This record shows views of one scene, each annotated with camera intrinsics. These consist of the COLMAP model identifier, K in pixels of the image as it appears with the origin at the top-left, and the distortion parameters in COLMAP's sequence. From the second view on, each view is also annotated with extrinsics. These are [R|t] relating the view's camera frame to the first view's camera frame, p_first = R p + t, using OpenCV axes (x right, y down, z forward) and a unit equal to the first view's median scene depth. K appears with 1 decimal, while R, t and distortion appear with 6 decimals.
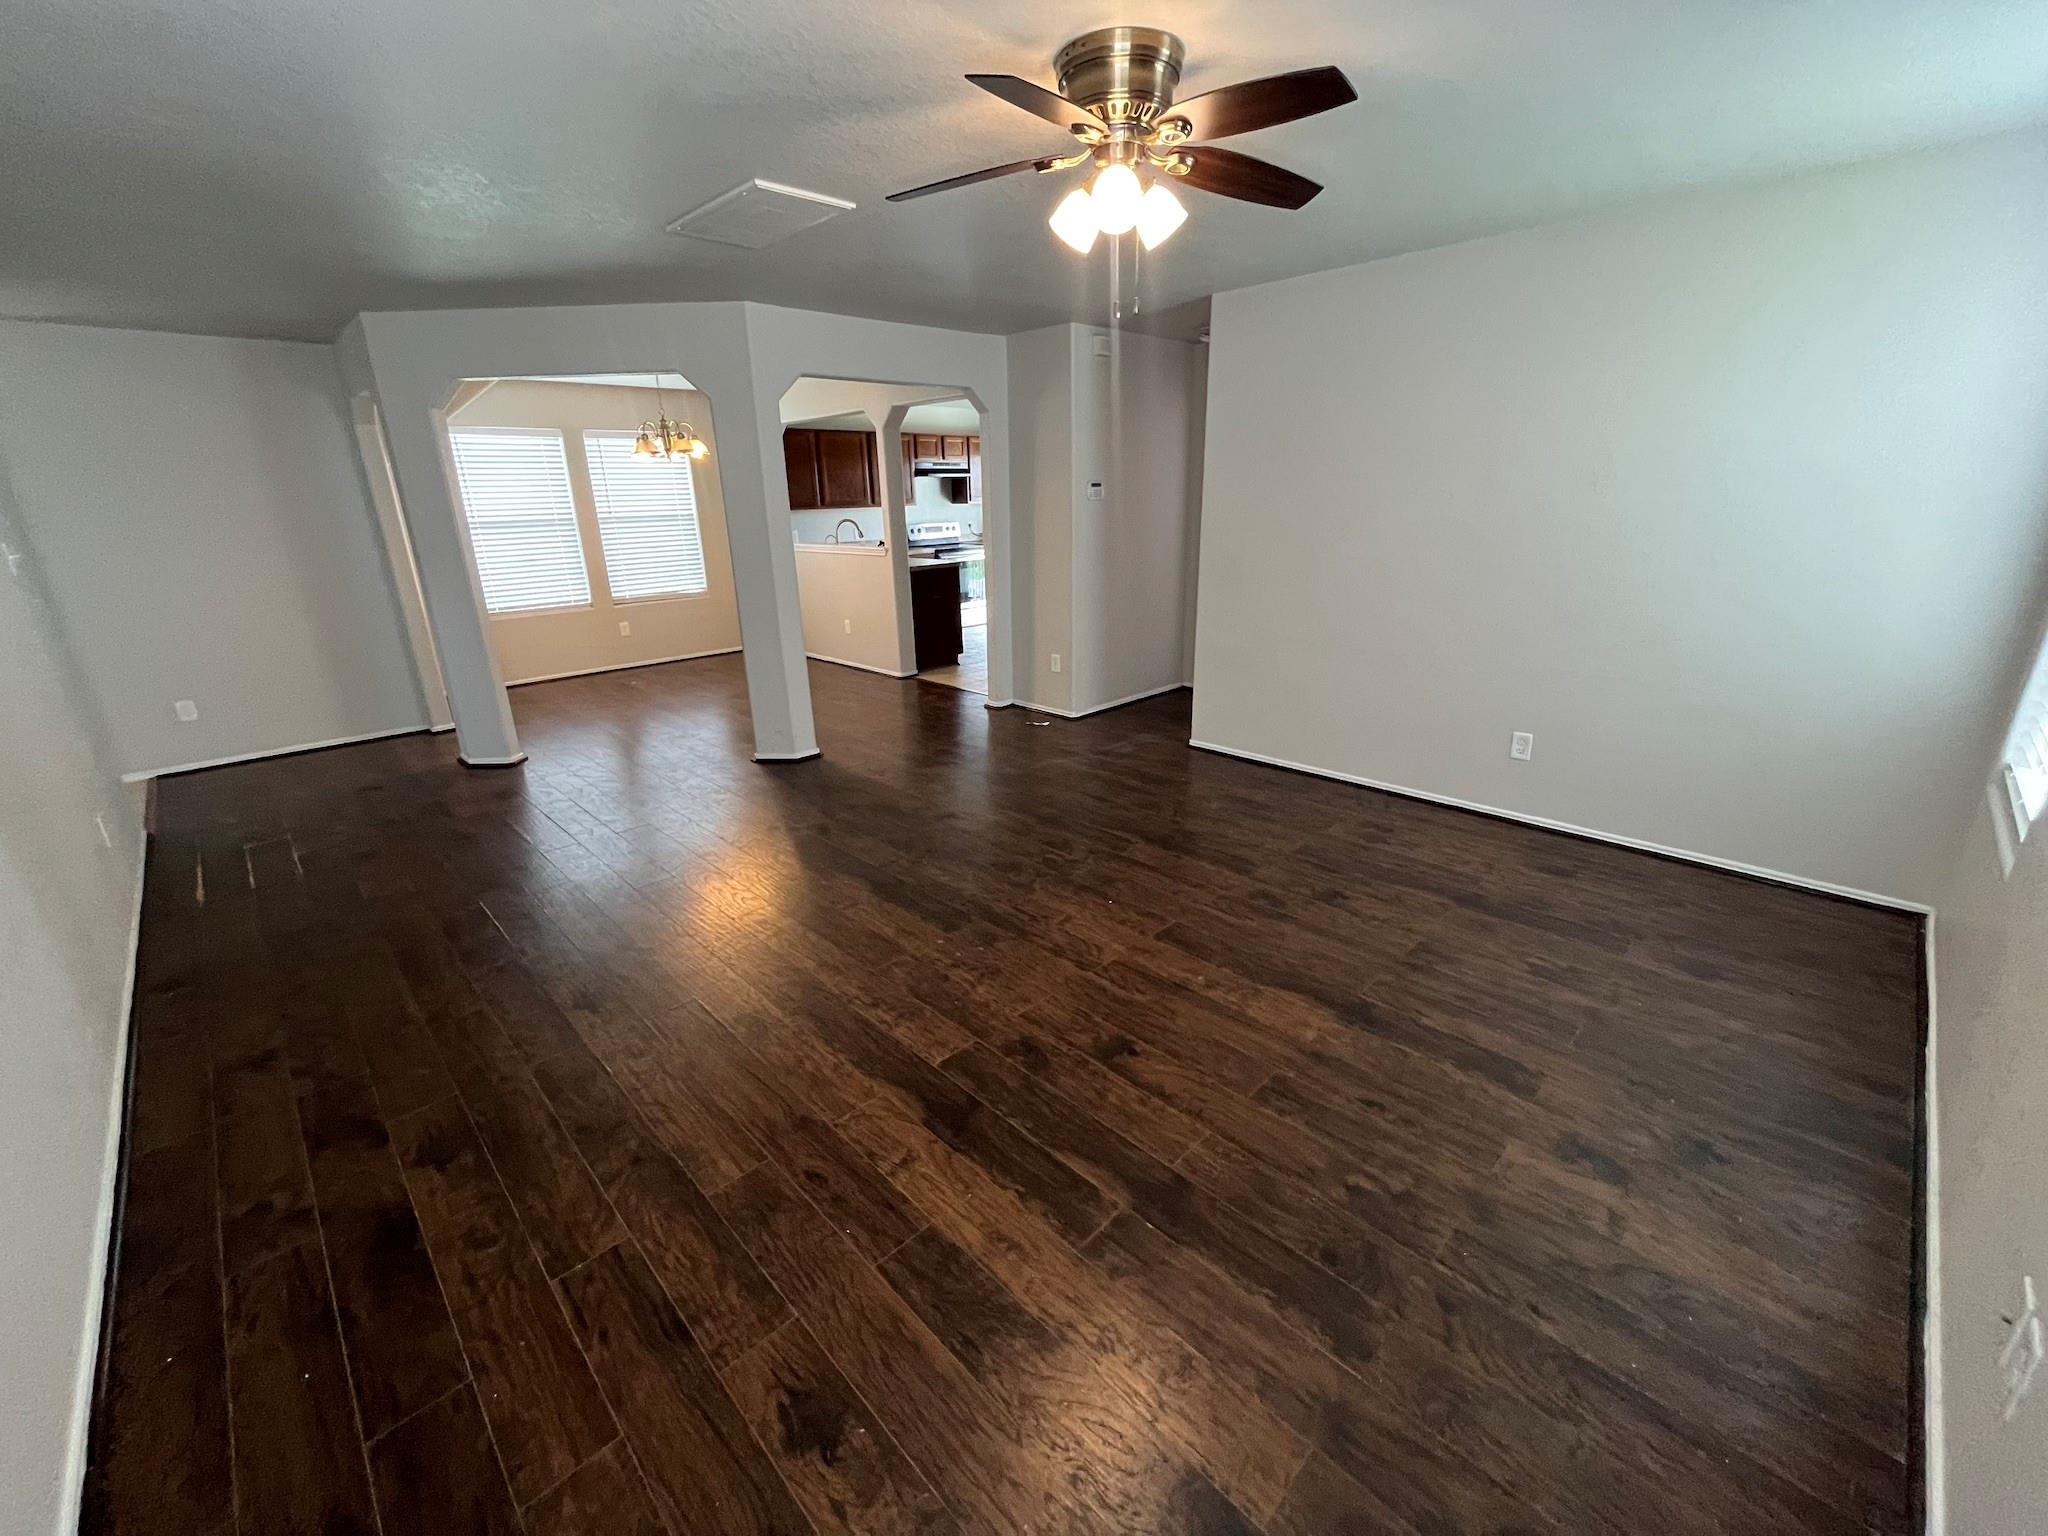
lens RADIAL K [[830.4, 0, 1016.4], [0, 830.4, 774.7], [0, 0, 1]] dist [-0.009902, 0.000039]
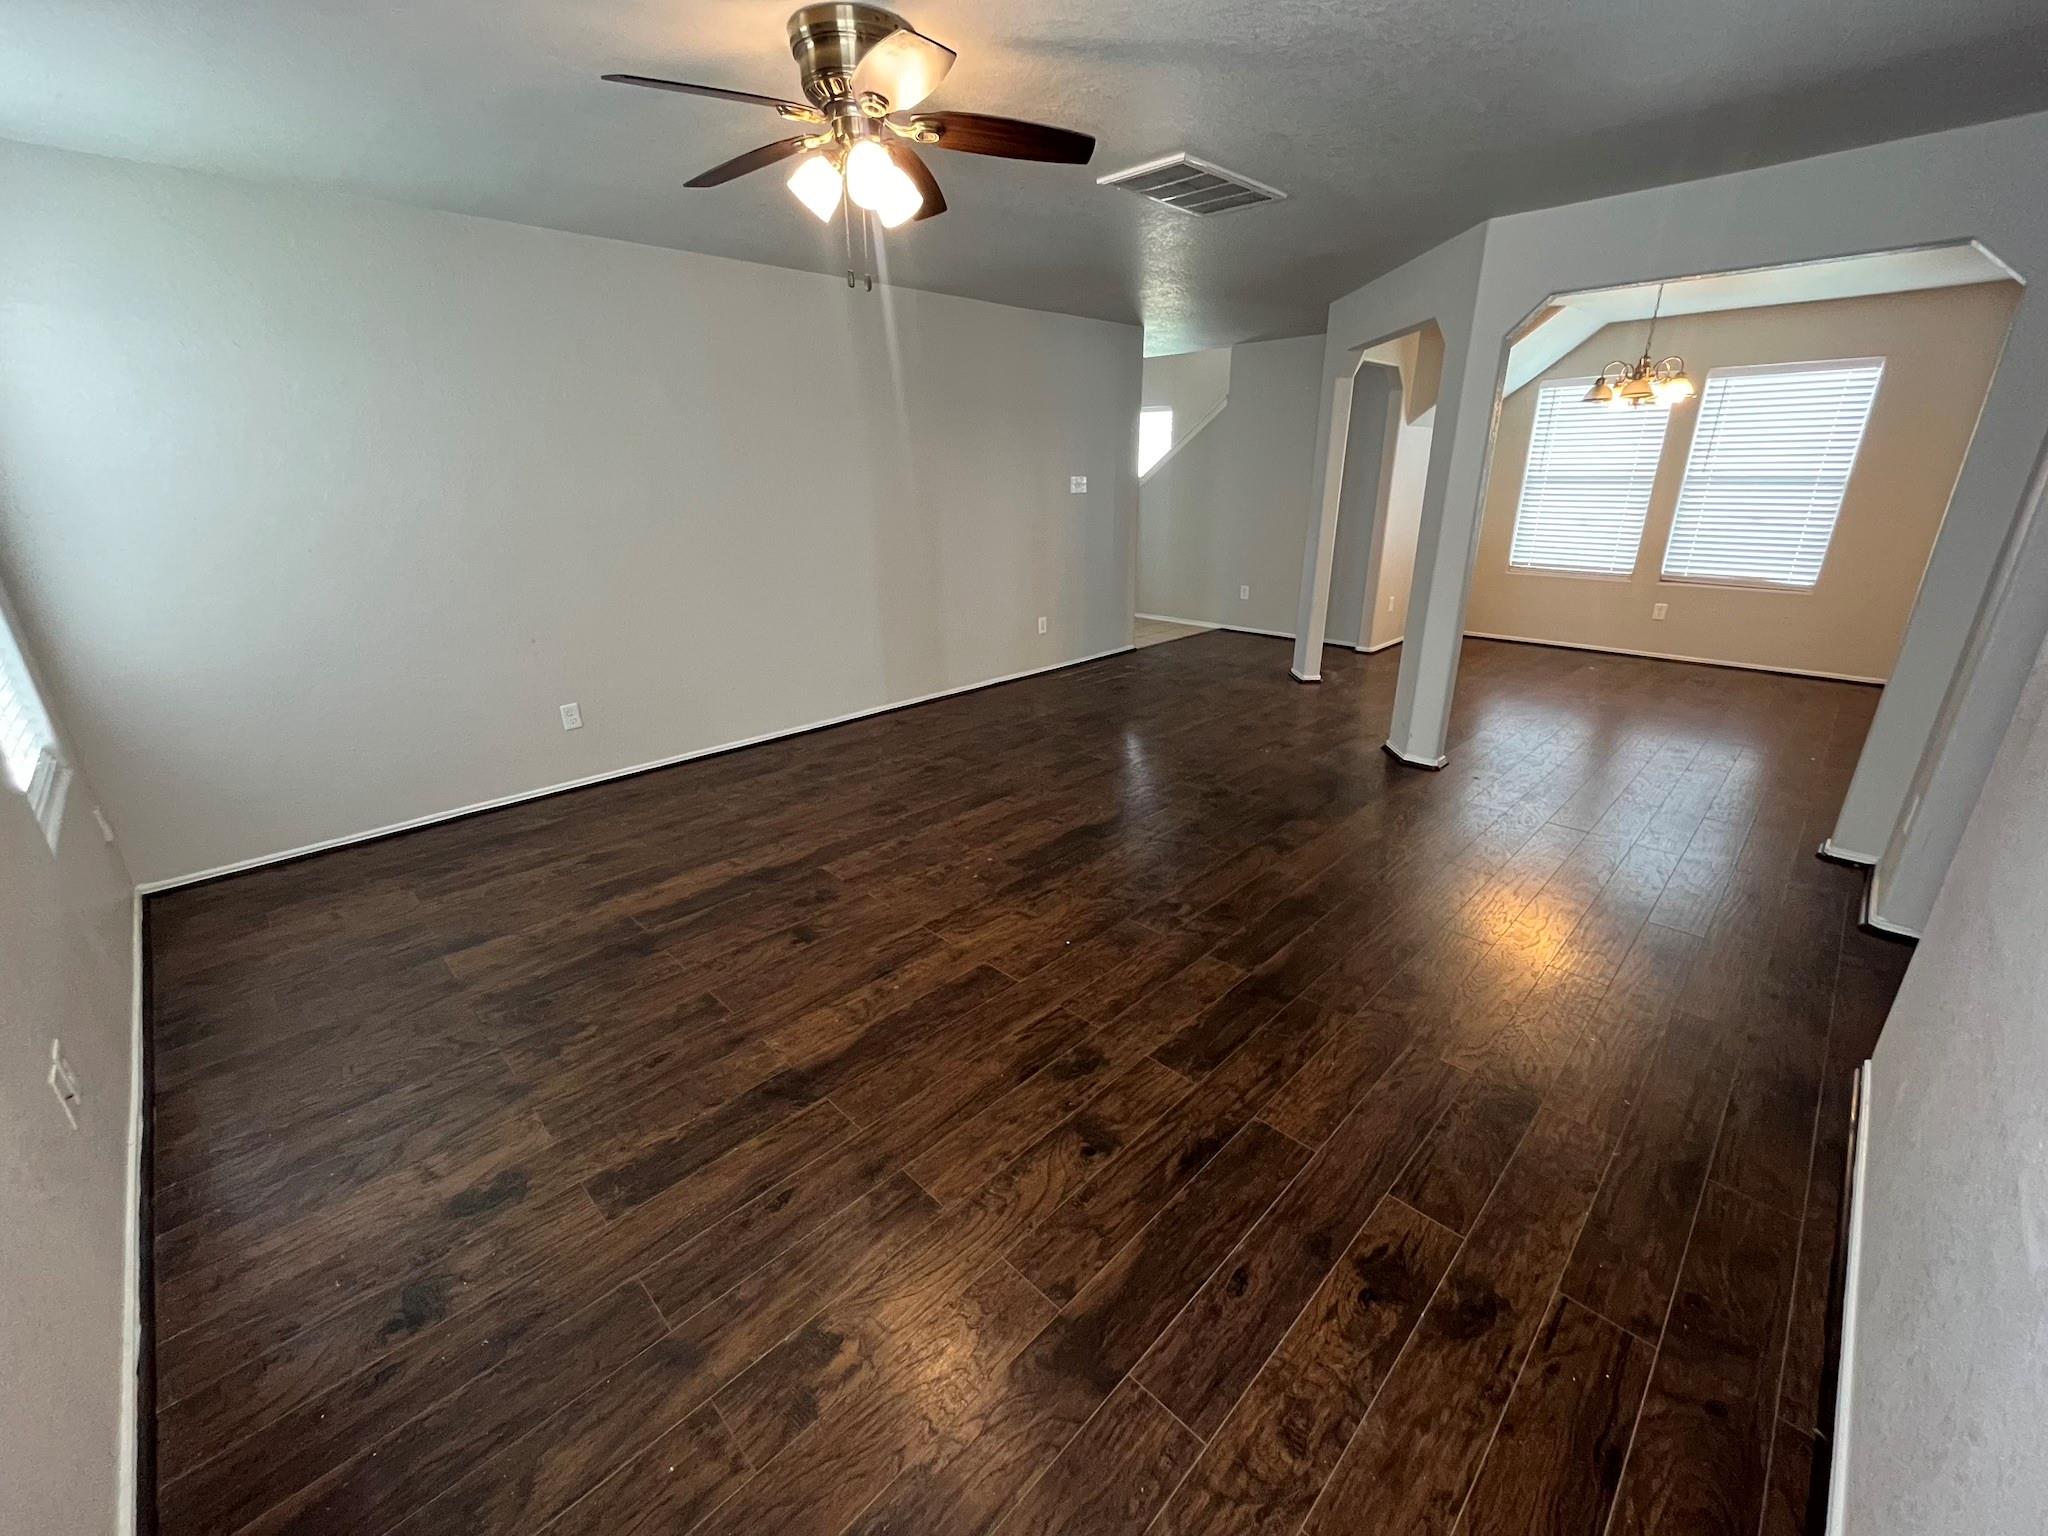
lens RADIAL K [[830.4, 0, 1005.5], [0, 830.4, 758.2], [0, 0, 1]] dist [-0.009902, 0.000039]
pose [[0.007674, 0.352693, -0.935708, 1.086115], [-0.313289, 0.889473, 0.332697, -0.358329], [0.949627, 0.290594, 0.117321, 1.011550]]
